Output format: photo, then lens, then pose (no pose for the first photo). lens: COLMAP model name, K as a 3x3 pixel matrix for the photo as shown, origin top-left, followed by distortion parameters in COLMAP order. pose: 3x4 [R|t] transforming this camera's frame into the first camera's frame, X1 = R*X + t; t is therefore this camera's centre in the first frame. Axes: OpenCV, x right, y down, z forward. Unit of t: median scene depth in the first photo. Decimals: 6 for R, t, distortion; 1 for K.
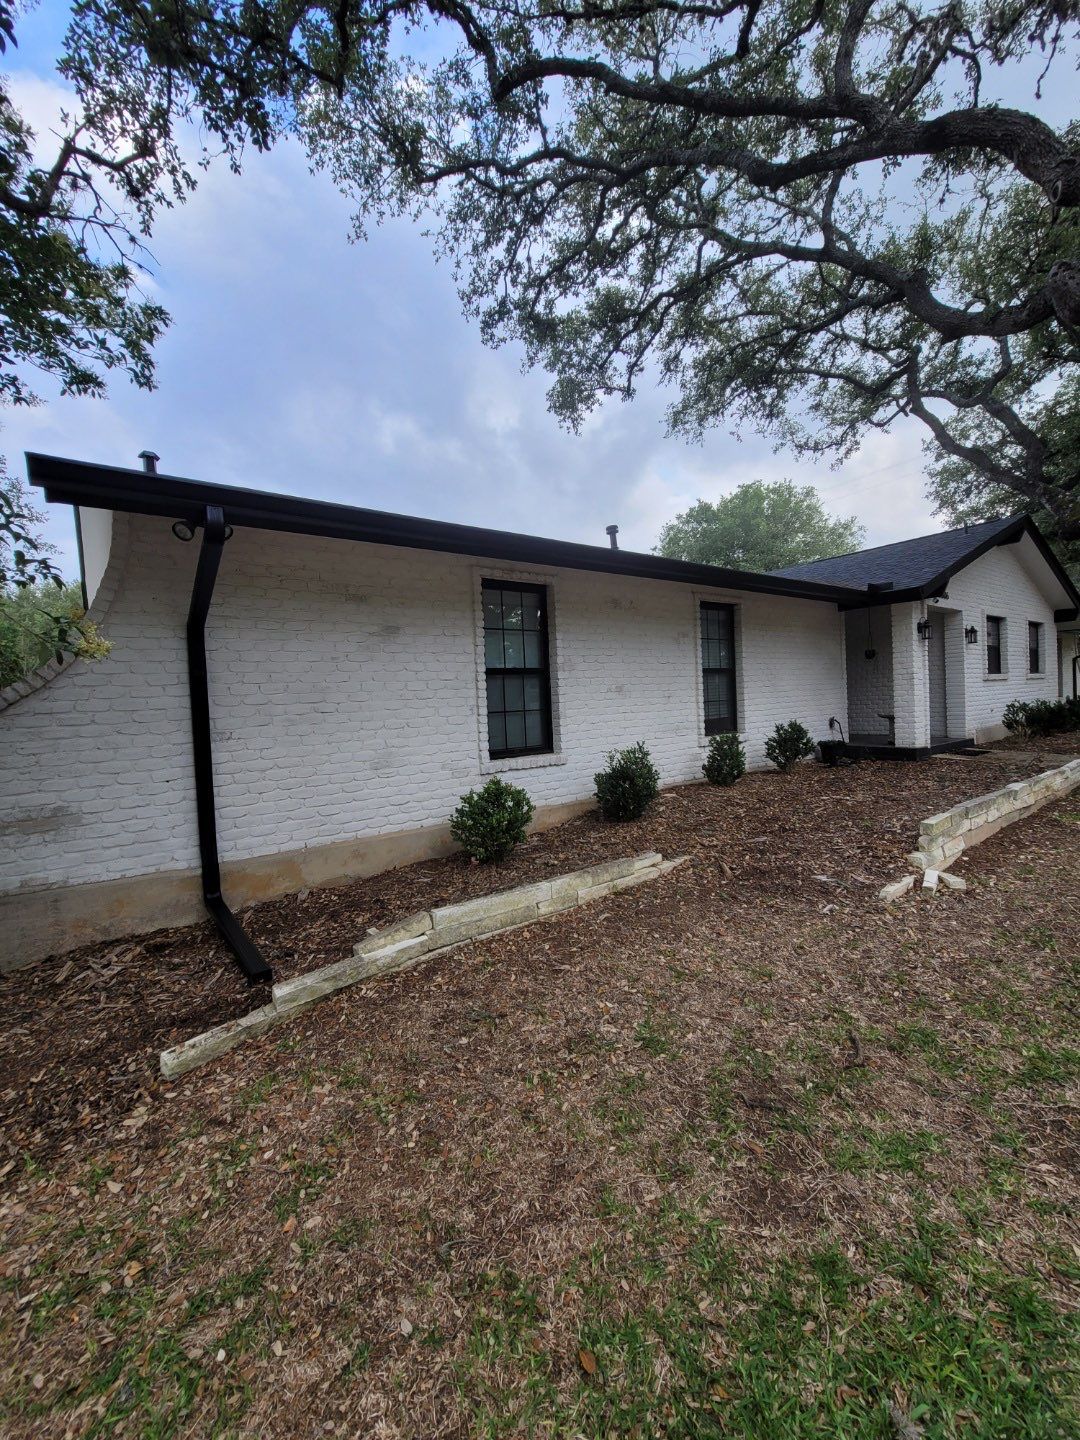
lens RADIAL K [[580.9, 0, 535.1], [0, 580.9, 721.3], [0, 0, 1]] dist [0.000103, 0.000017]
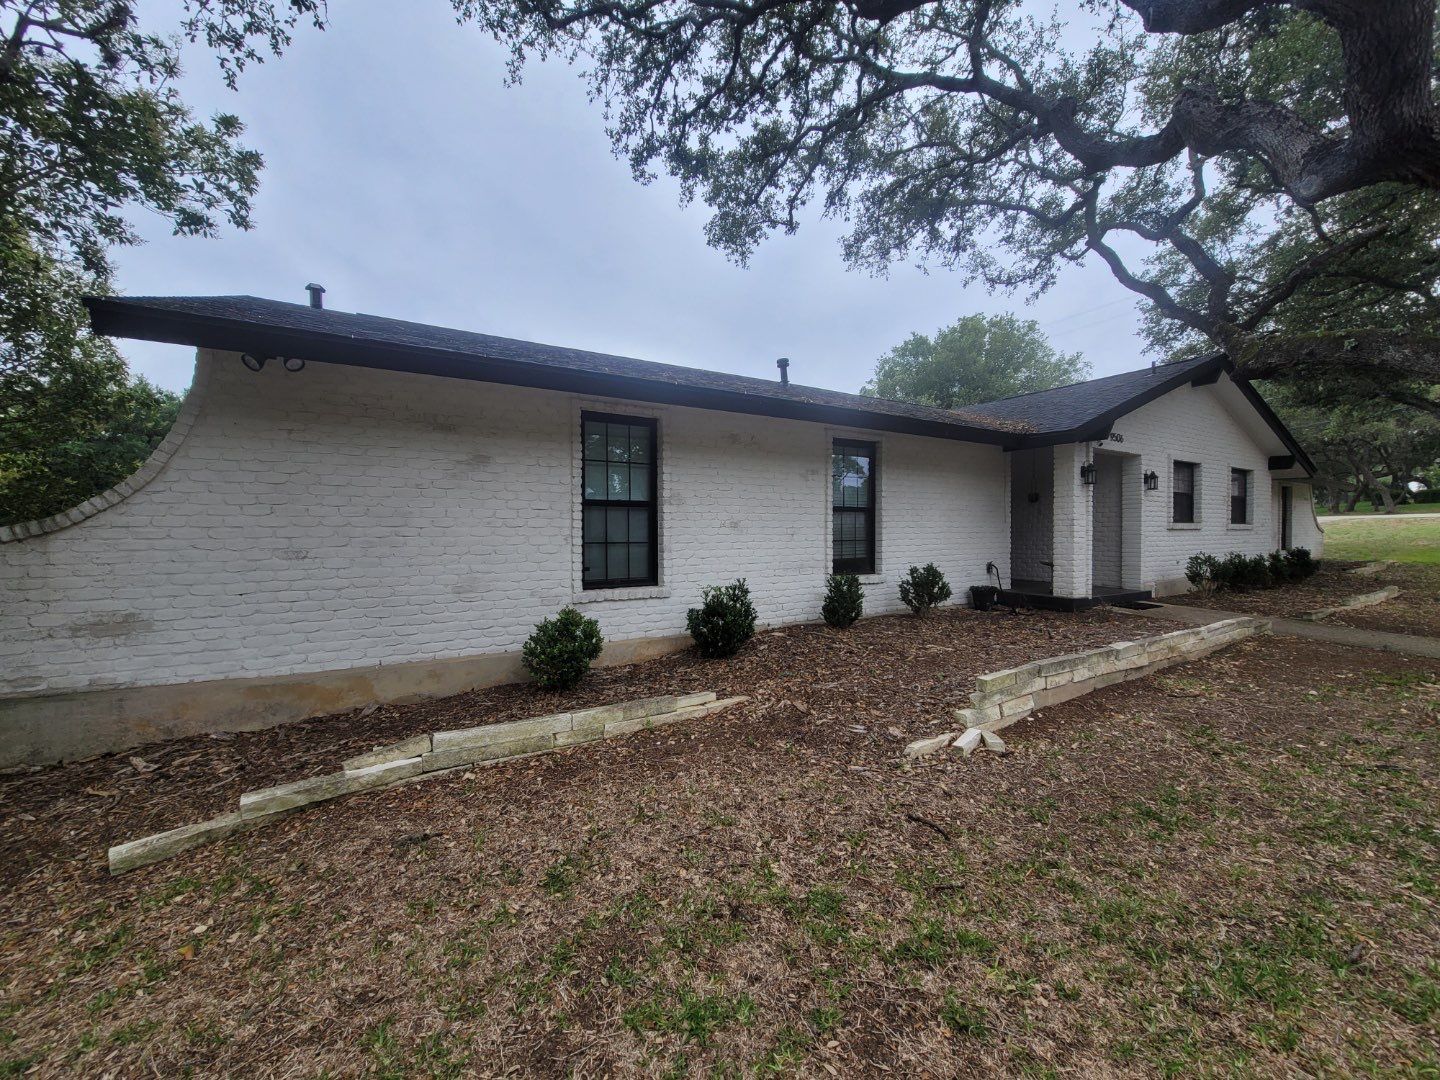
lens RADIAL K [[581.4, 0, 719.5], [0, 581.4, 544.3], [0, 0, 1]] dist [-0.000831, 0.000268]
pose [[0.995238, 0.042460, -0.087738, 0.187879], [-0.043422, 0.999015, -0.009088, -0.010235], [0.087266, 0.012855, 0.996102, 0.006813]]
